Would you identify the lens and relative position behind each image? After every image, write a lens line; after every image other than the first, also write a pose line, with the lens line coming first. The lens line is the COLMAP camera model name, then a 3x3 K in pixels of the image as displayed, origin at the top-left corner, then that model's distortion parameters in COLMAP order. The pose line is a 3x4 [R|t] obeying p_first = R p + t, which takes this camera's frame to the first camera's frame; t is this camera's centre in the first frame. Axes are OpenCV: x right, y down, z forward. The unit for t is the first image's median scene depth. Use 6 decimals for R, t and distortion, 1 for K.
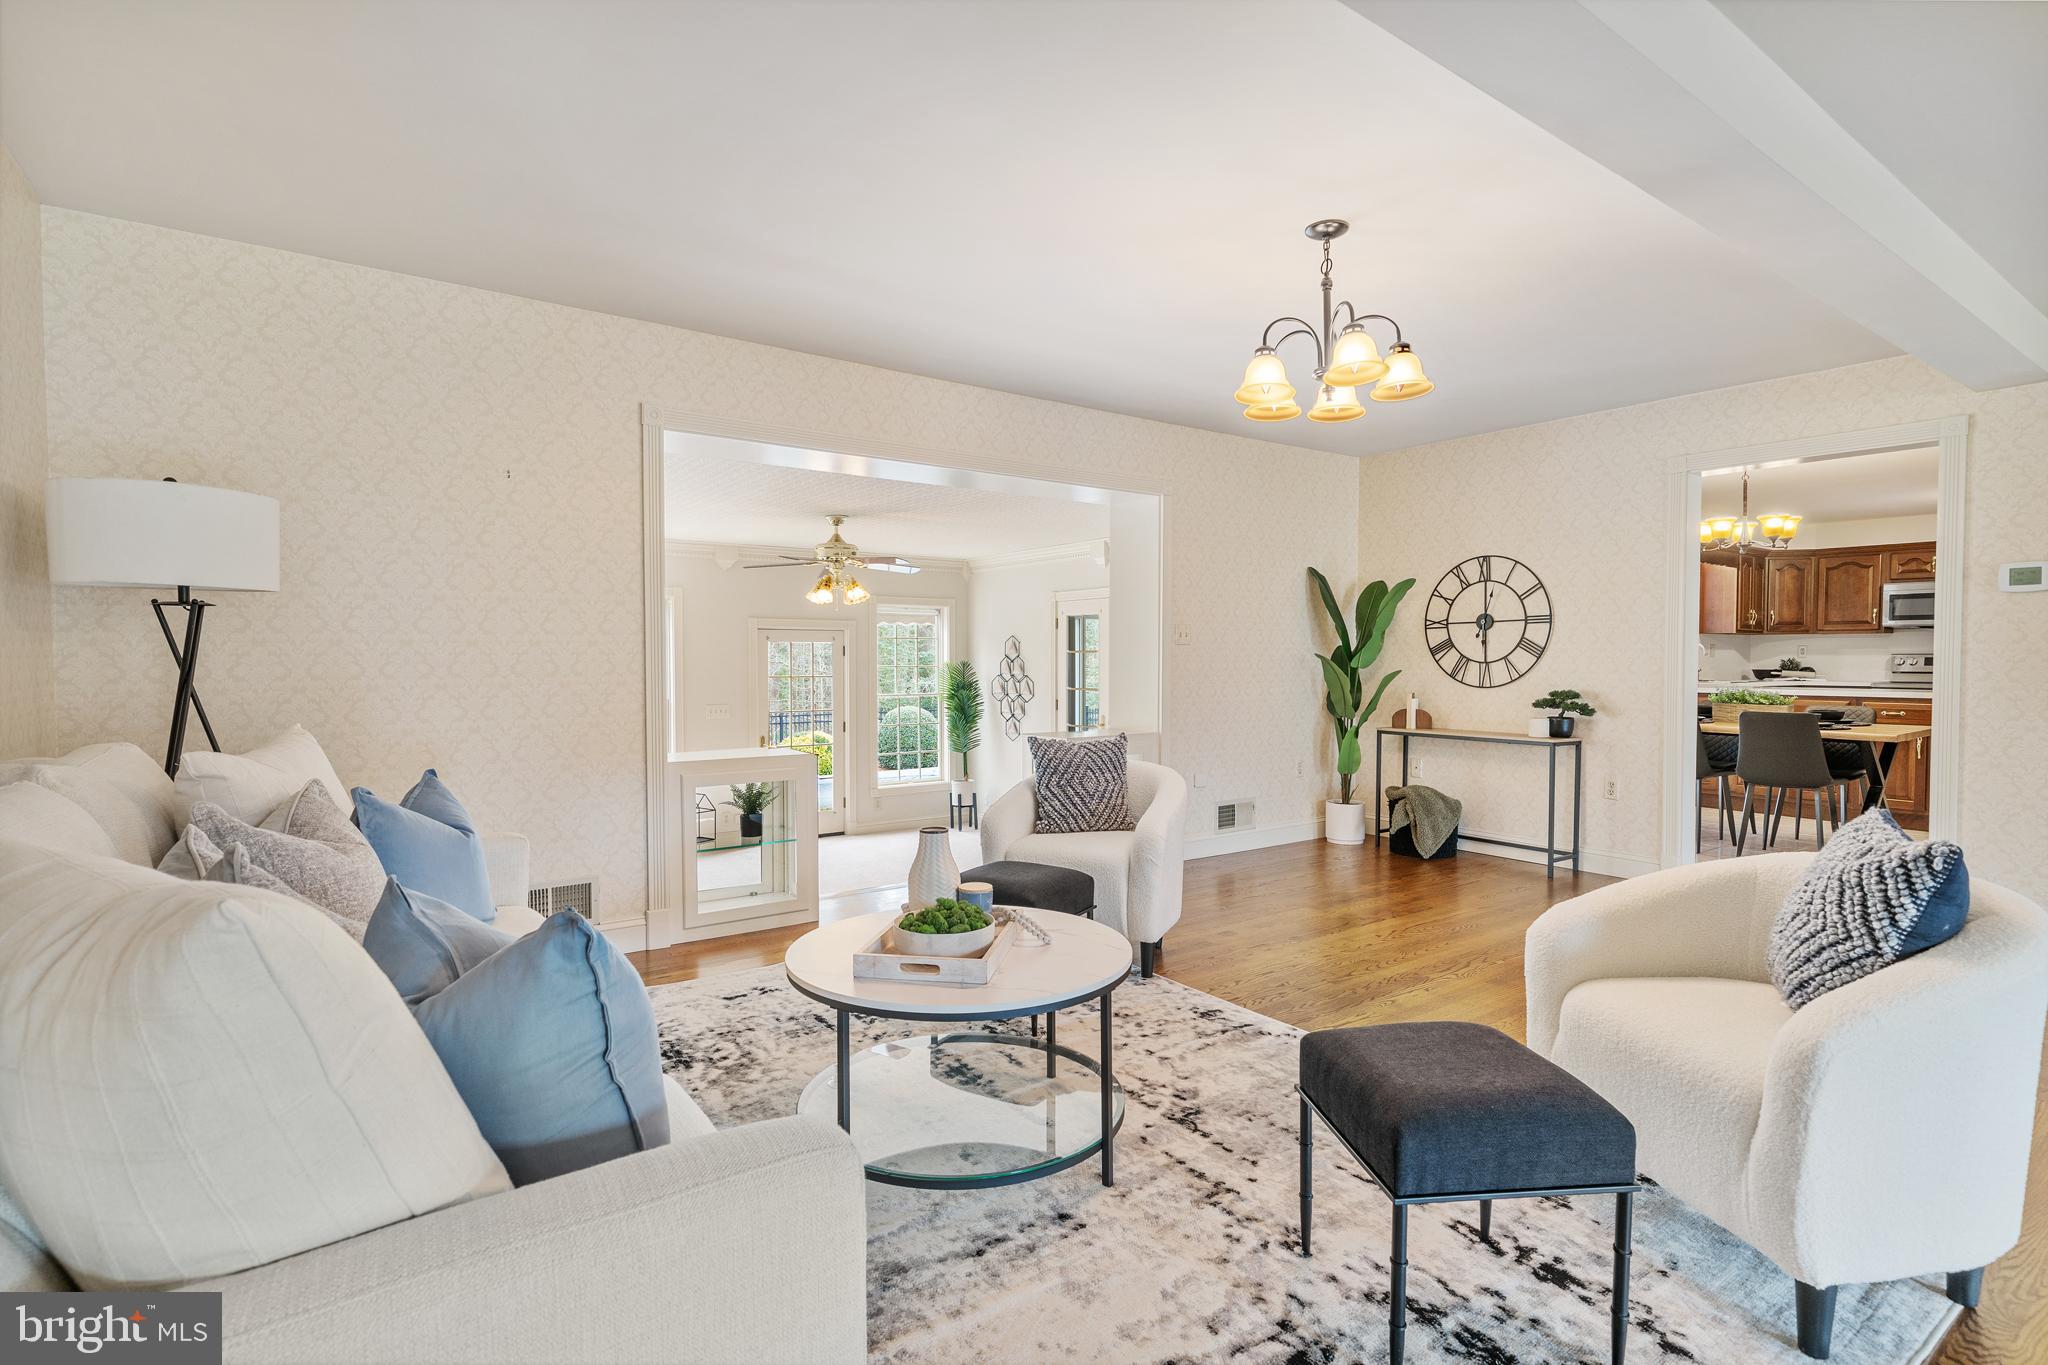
lens RADIAL K [[947.6, 0, 1023.6], [0, 947.6, 682.3], [0, 0, 1]] dist [0.003096, 0.000445]
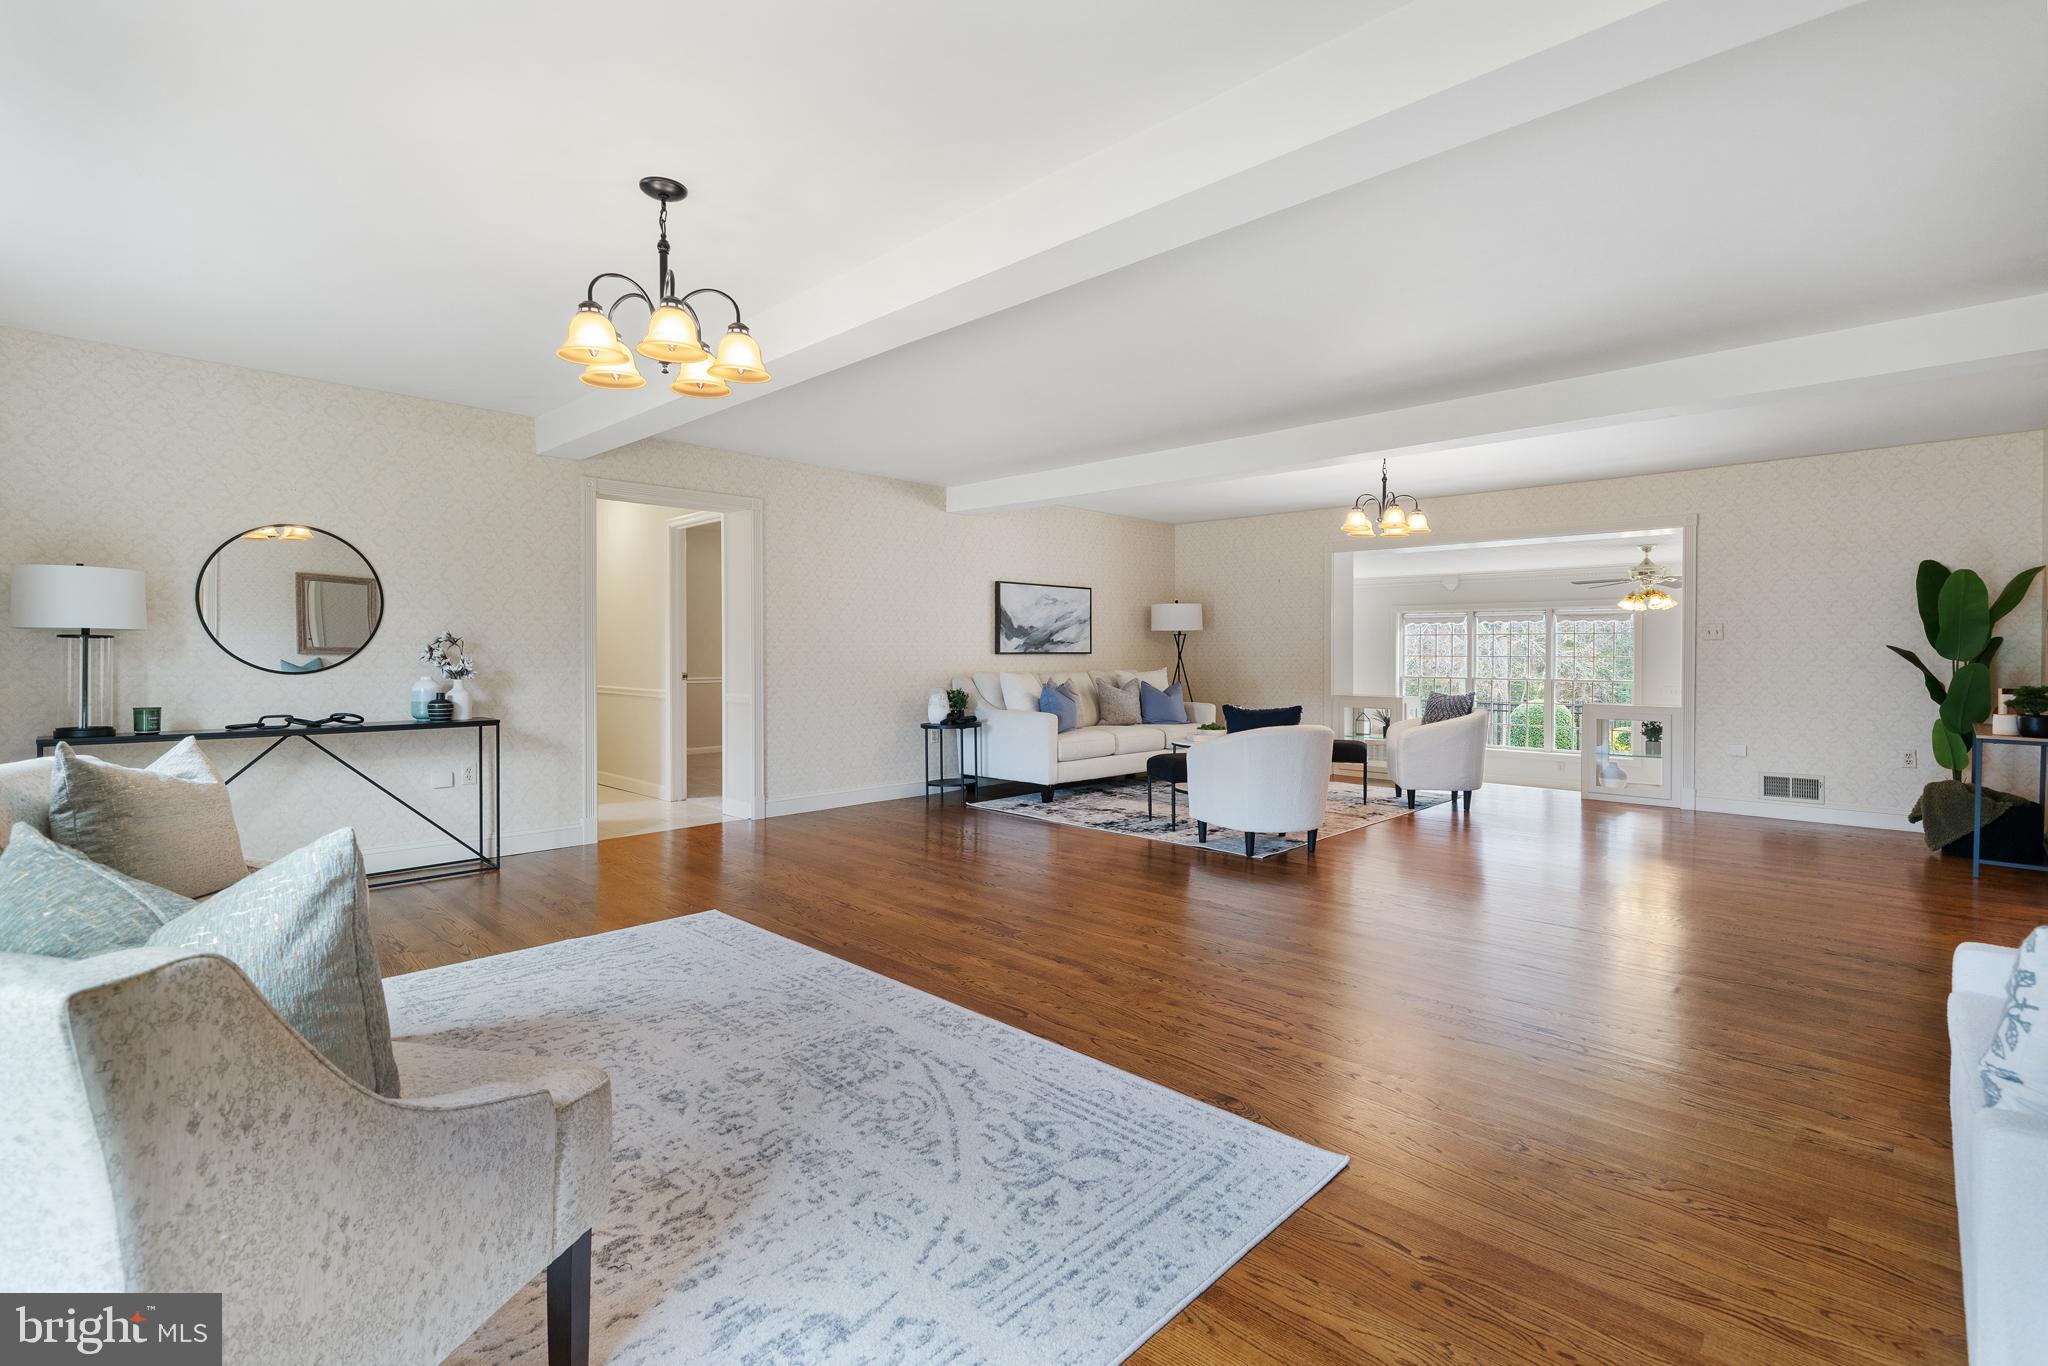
lens RADIAL K [[917.2, 0, 1029.6], [0, 917.2, 671.1], [0, 0, 1]] dist [-0.003314, -0.000195]
pose [[0.200267, 0.023948, -0.979449, 2.578365], [-0.027408, 0.999447, 0.018833, 0.007015], [0.979358, 0.023073, 0.200813, -0.318237]]
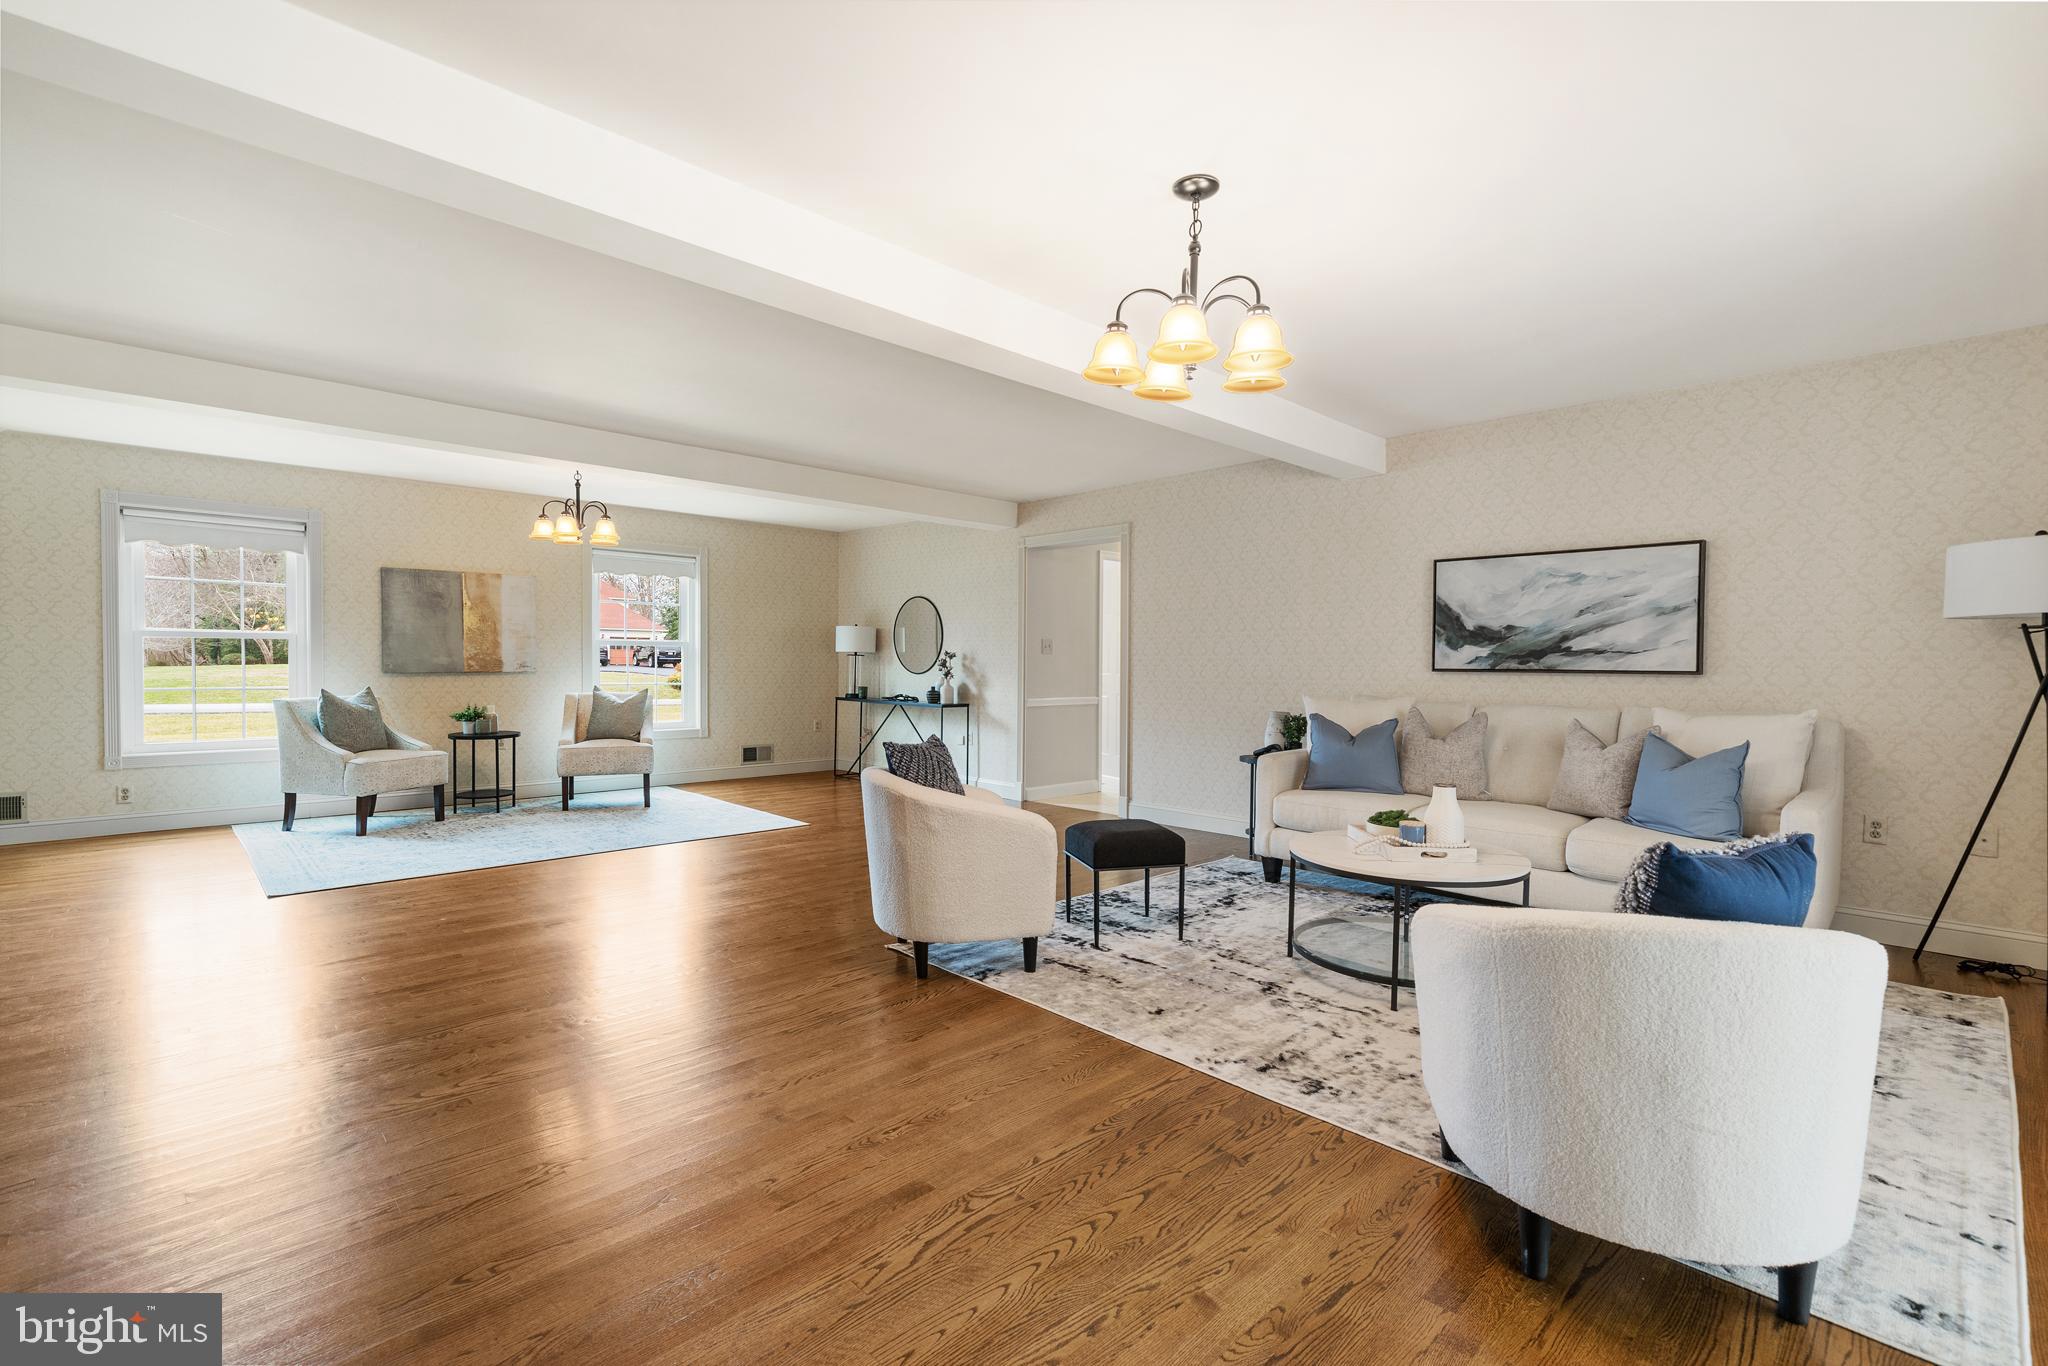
lens RADIAL K [[917.2, 0, 1019.7], [0, 917.2, 675.3], [0, 0, 1]] dist [-0.003314, -0.000195]
pose [[-0.987125, -0.004466, -0.159890, 0.717122], [-0.010871, 0.999172, 0.039205, -0.050591], [0.159582, 0.040439, -0.986356, 2.144881]]
